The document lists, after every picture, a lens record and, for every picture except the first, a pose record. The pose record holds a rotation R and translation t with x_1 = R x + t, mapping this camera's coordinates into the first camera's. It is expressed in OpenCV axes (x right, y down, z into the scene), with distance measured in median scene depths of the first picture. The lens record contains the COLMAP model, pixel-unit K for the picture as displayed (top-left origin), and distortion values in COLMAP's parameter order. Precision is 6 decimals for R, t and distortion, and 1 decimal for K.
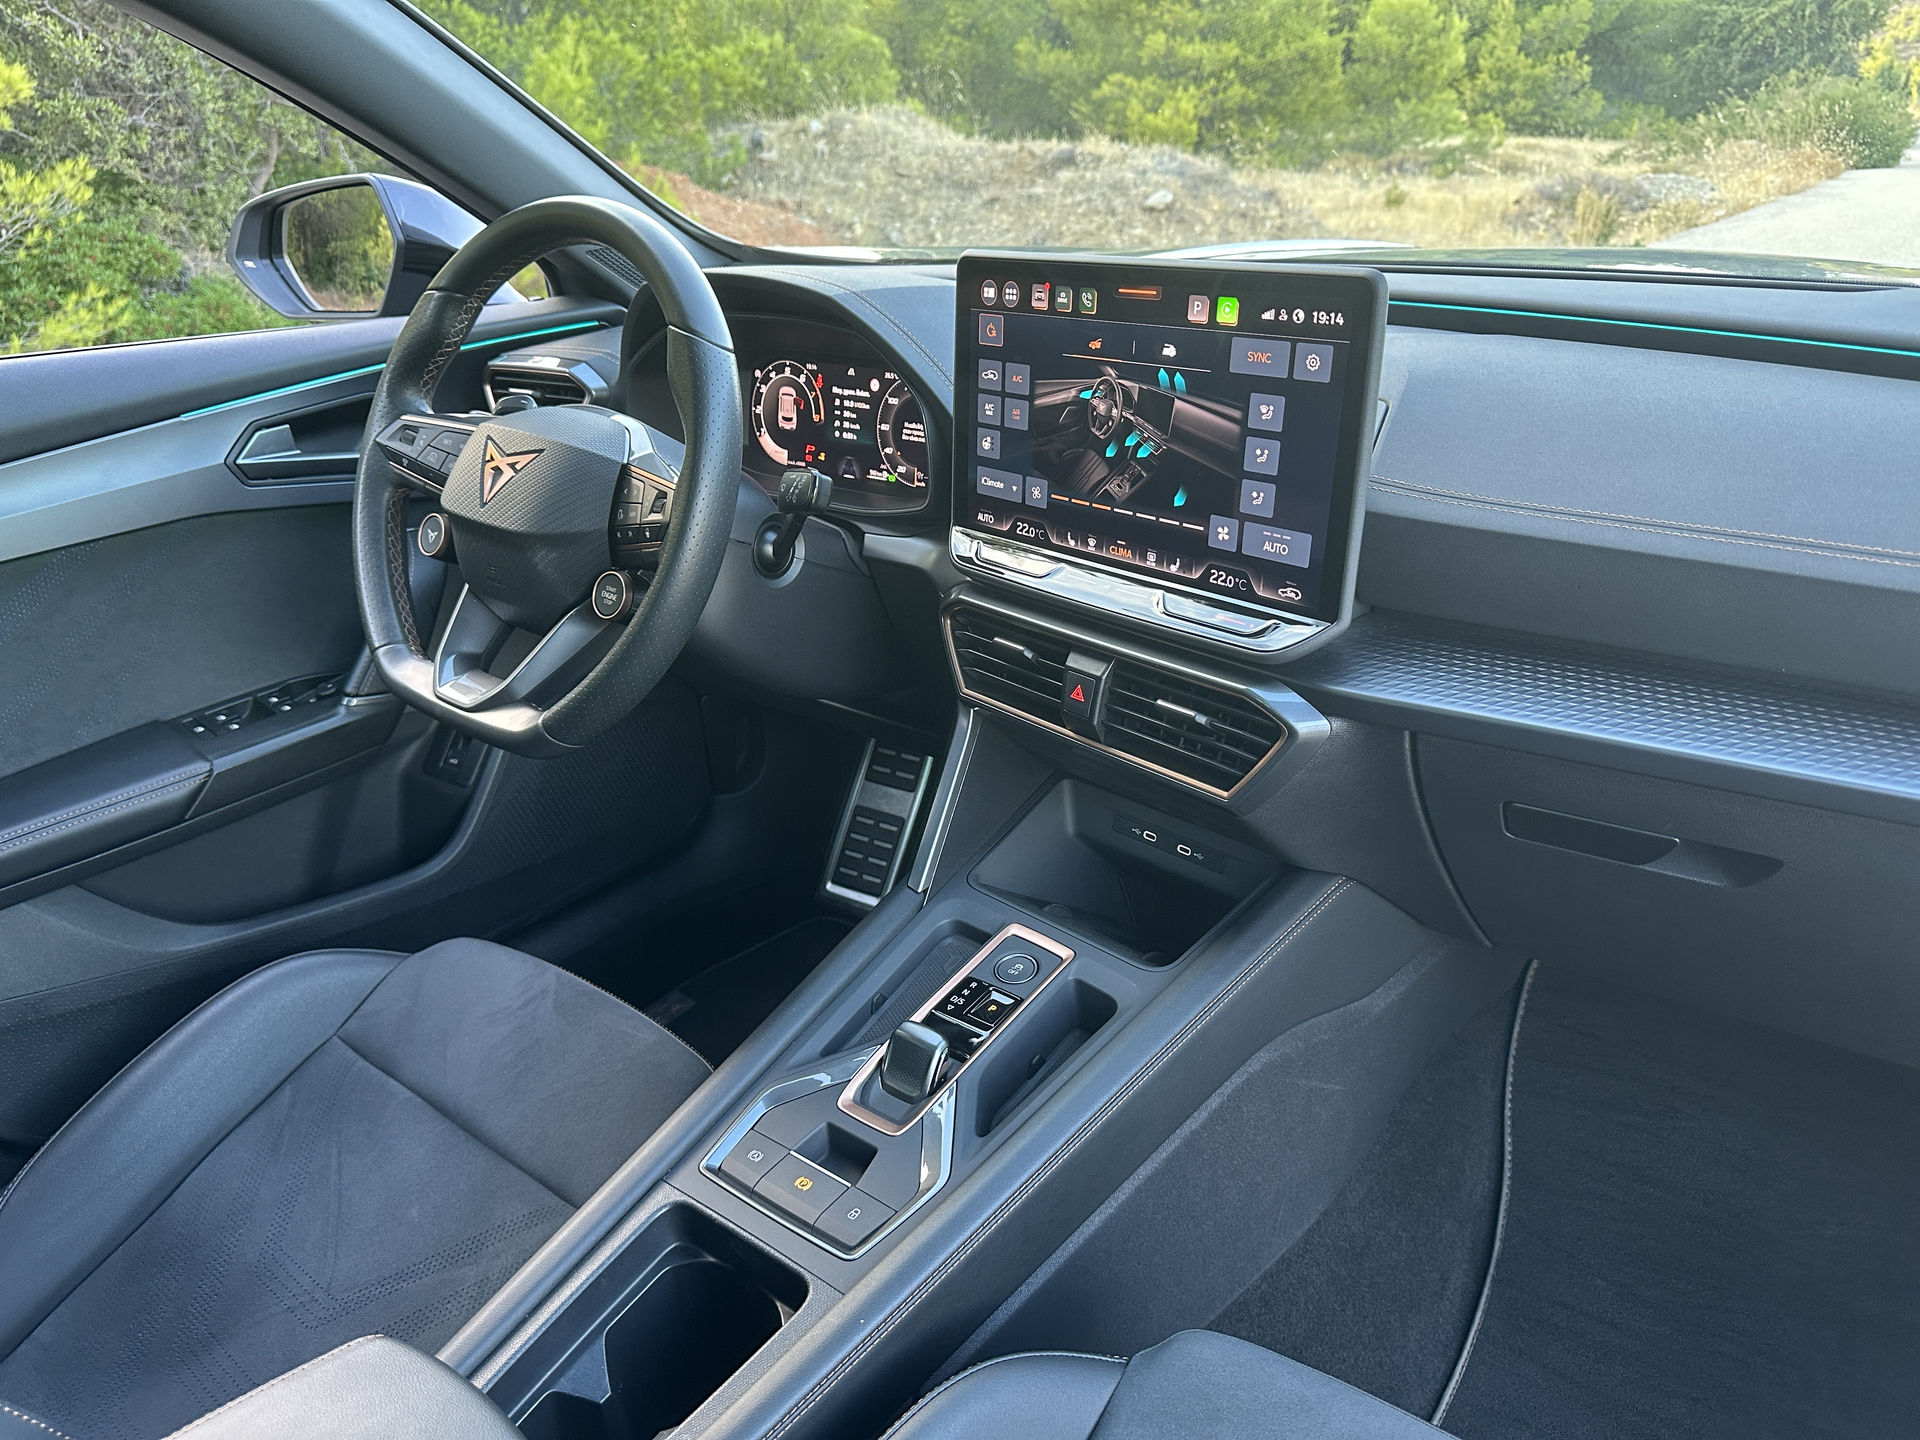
lens RADIAL K [[1370.9, 0, 949.1], [0, 1370.9, 734.3], [0, 0, 1]] dist [0.019786, -0.057235]
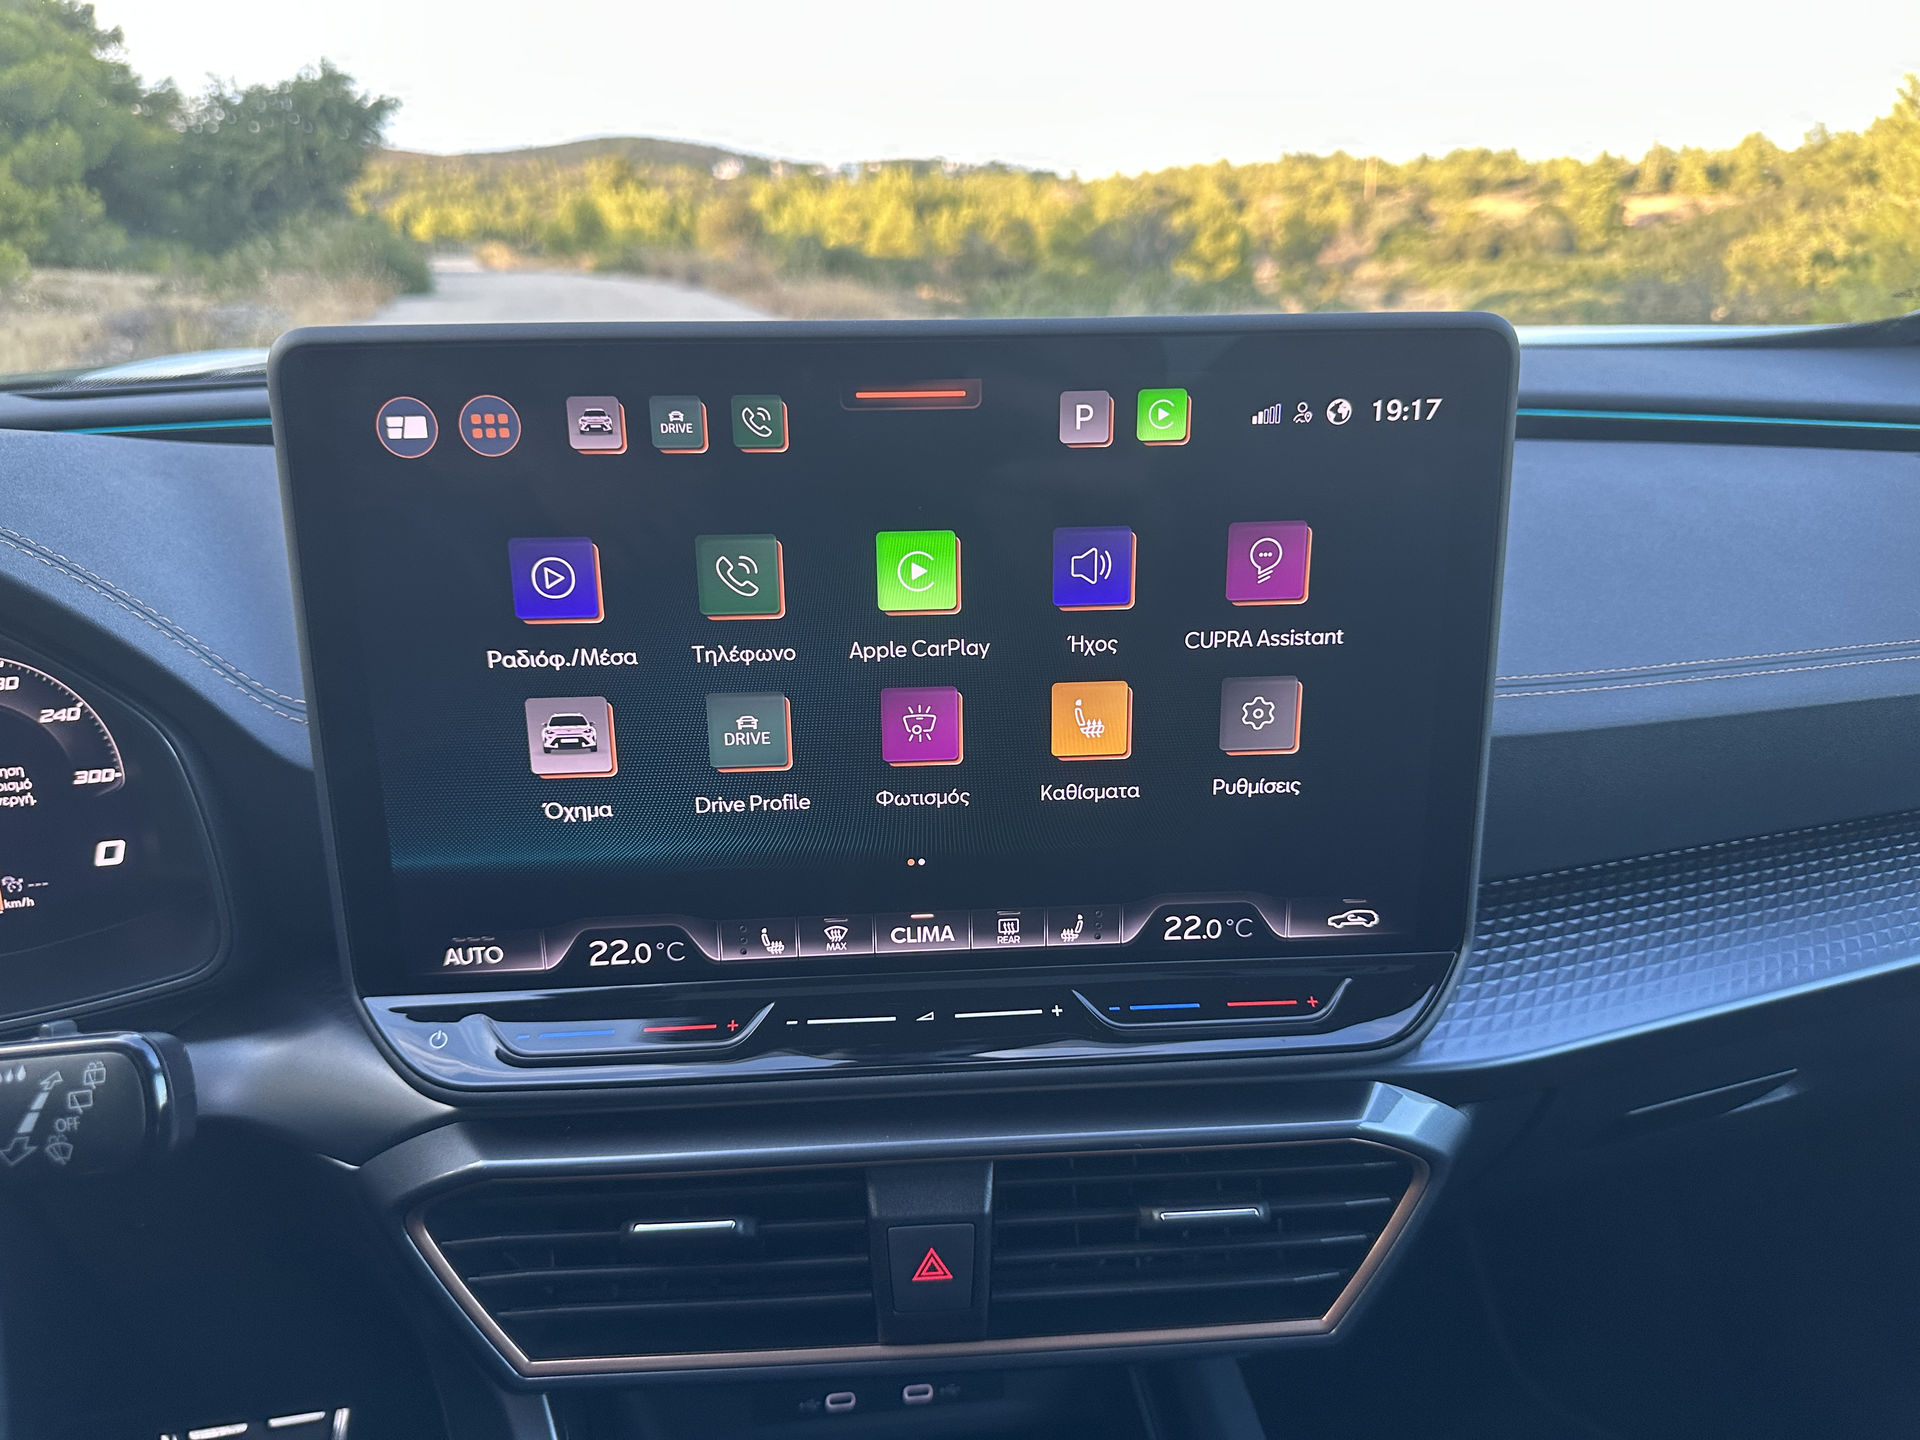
lens RADIAL K [[1370.9, 0, 957.1], [0, 1370.9, 715.0], [0, 0, 1]] dist [0.019786, -0.057235]
pose [[0.577633, -0.229490, 0.783374, -0.217976], [0.308198, 0.949952, 0.051034, -0.226021], [-0.755880, 0.211955, 0.619452, 0.688203]]
